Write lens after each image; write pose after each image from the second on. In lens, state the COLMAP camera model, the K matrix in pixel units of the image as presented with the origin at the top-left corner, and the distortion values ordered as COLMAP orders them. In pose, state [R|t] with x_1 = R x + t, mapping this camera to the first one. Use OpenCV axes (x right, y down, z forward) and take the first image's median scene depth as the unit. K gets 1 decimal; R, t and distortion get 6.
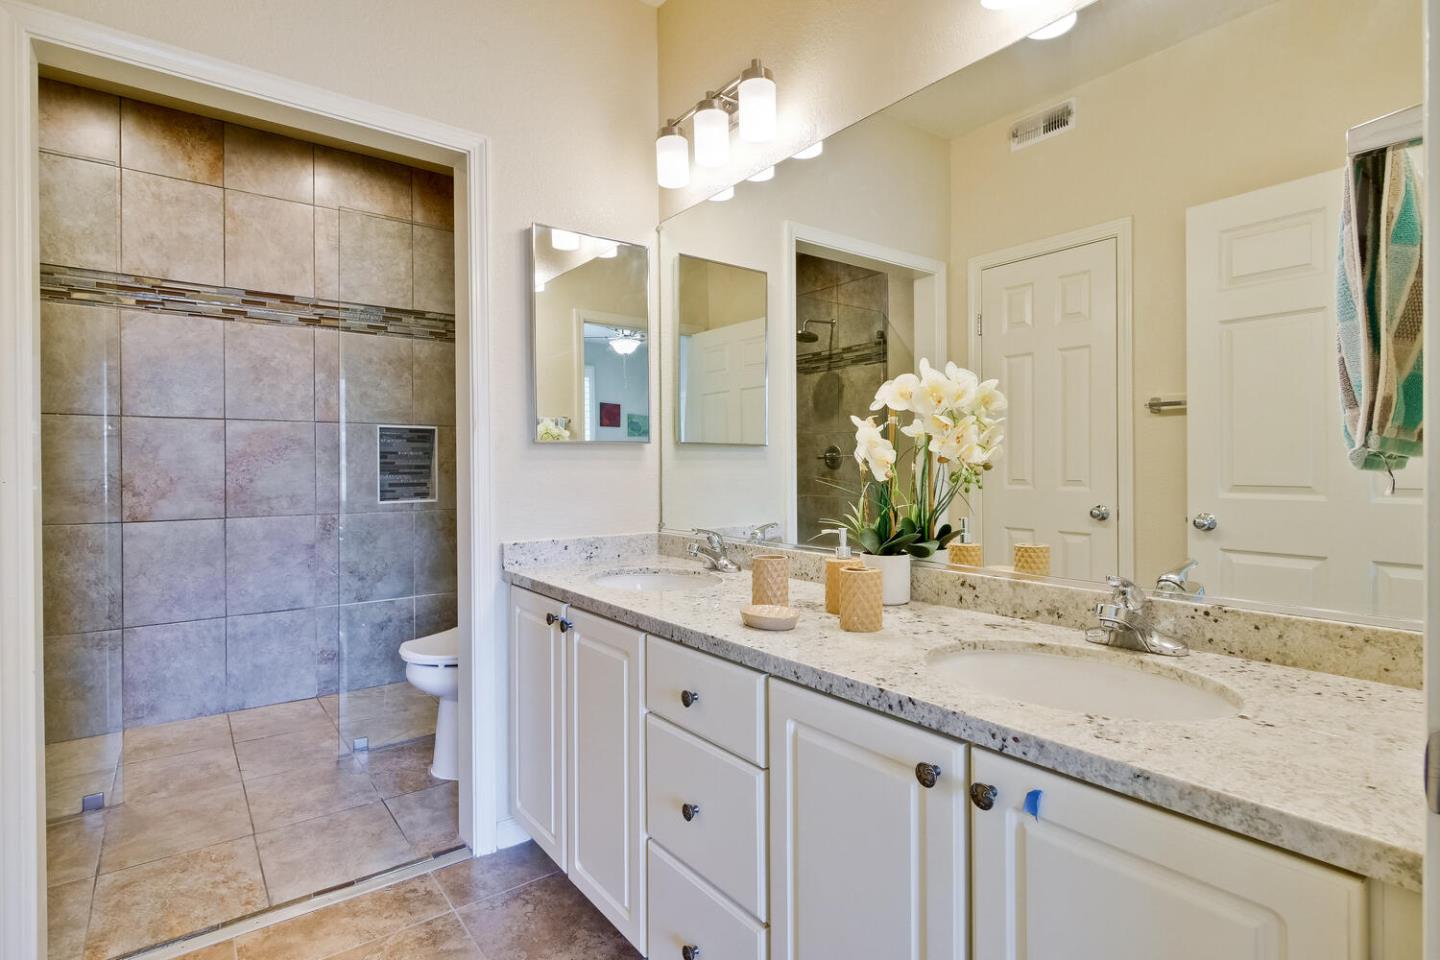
lens RADIAL K [[713.8, 0, 722.7], [0, 713.8, 475.0], [0, 0, 1]] dist [0.001323, 0.000064]
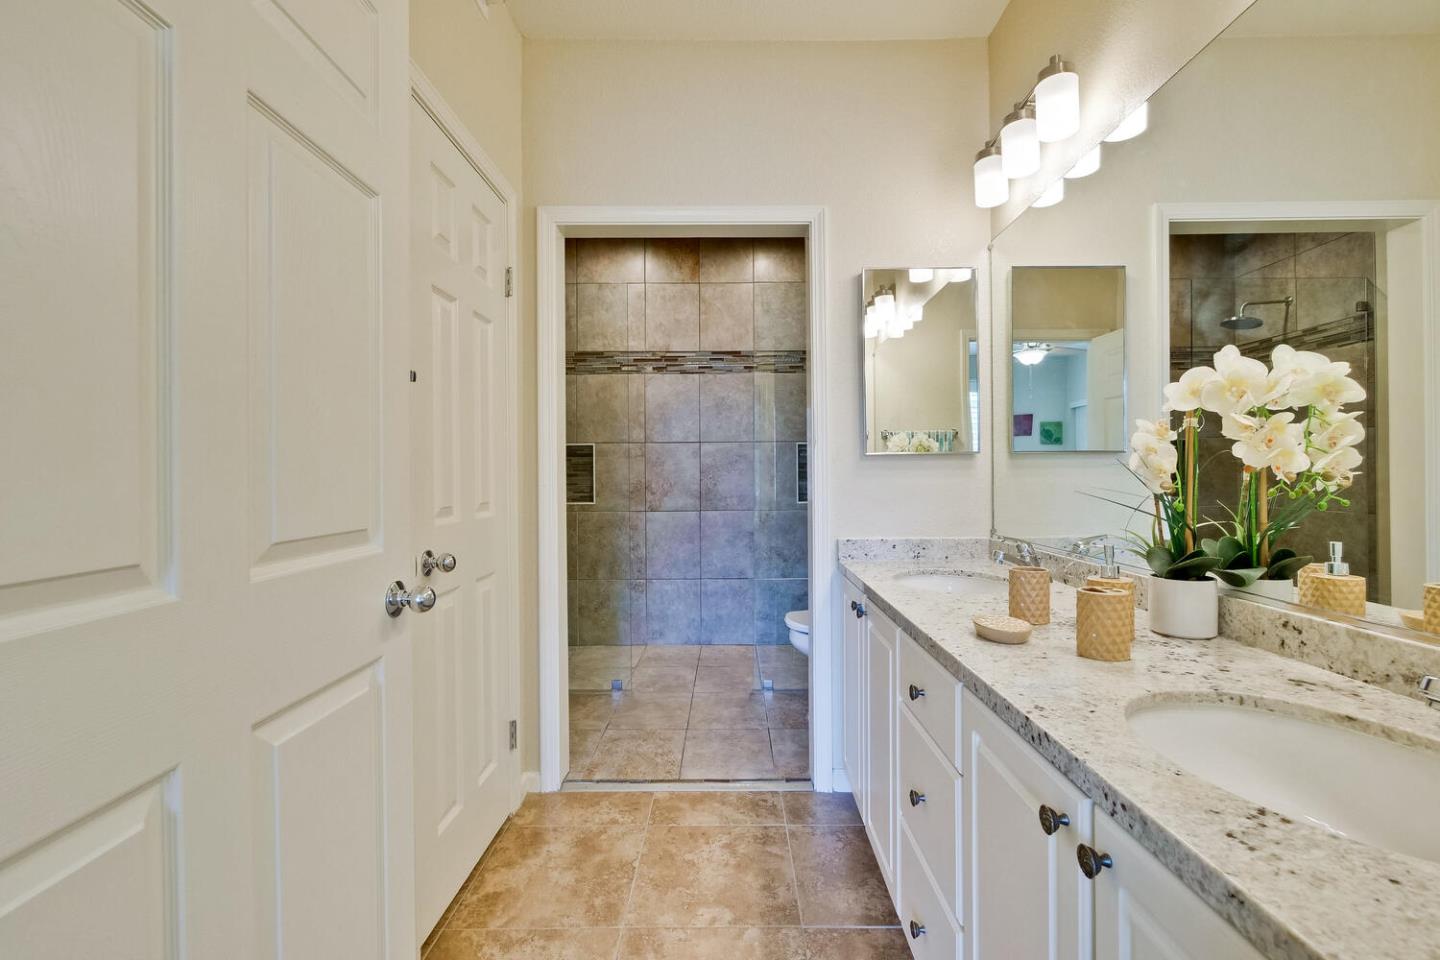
lens RADIAL K [[620.1, 0, 721.0], [0, 620.1, 482.1], [0, 0, 1]] dist [-0.005233, 0.000697]
pose [[0.789923, 0.005020, -0.613185, 0.165846], [-0.003540, 0.999987, 0.003627, -0.003800], [0.613196, -0.000694, 0.789931, 0.048223]]
